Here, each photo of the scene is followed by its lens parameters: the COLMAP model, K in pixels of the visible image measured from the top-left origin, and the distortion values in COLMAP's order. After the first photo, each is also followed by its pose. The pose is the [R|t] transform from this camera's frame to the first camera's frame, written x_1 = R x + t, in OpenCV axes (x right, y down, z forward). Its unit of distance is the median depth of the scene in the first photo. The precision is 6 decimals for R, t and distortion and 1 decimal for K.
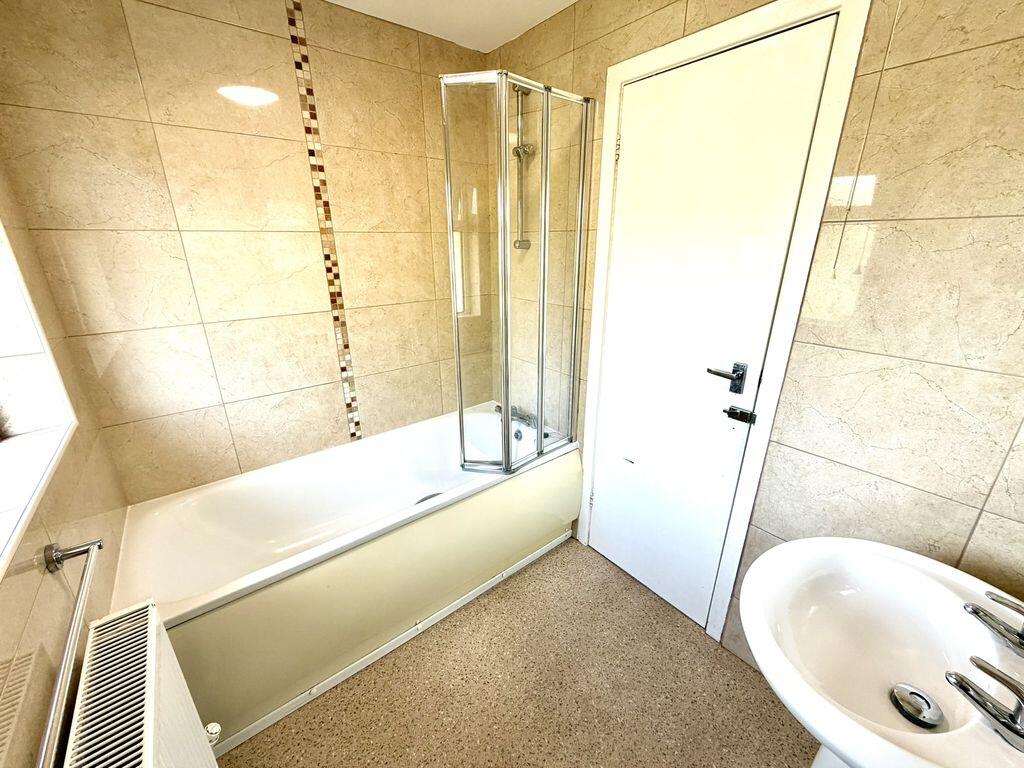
lens RADIAL K [[409.2, 0, 510.3], [0, 409.2, 385.5], [0, 0, 1]] dist [-0.000421, -0.000245]
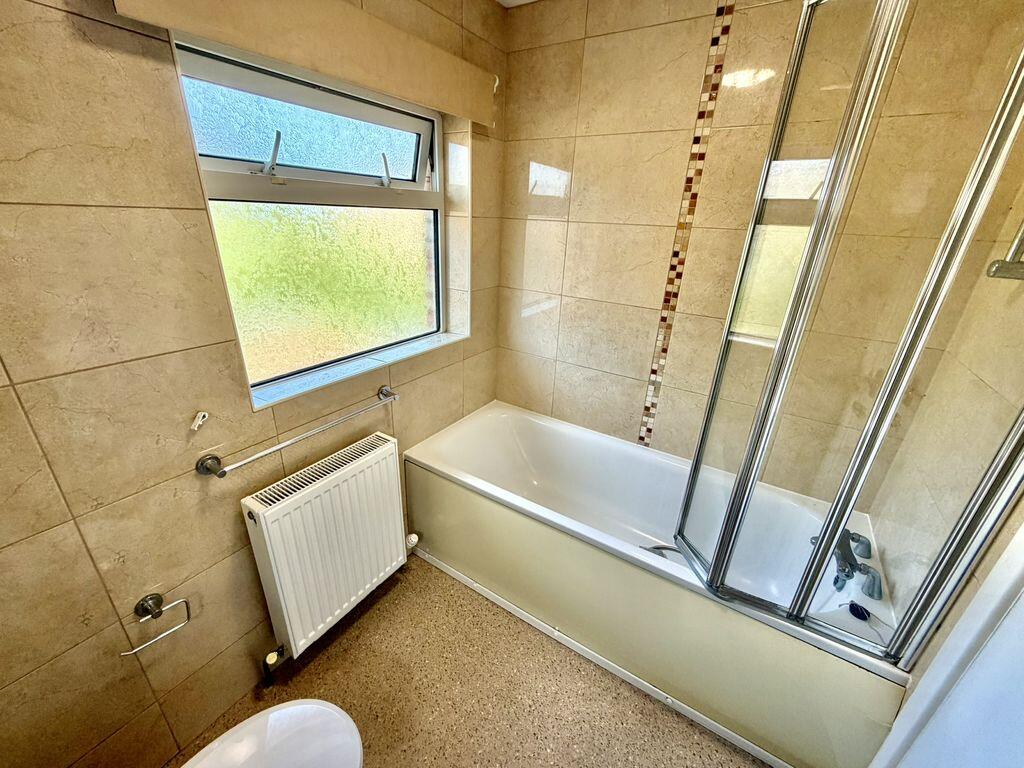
lens RADIAL K [[409.2, 0, 510.3], [0, 409.2, 385.5], [0, 0, 1]] dist [-0.000421, -0.000245]
pose [[0.321394, 0.379409, -0.867614, 0.343898], [-0.354214, 0.897879, 0.261430, -0.150871], [0.878201, 0.223299, 0.422965, 0.332631]]
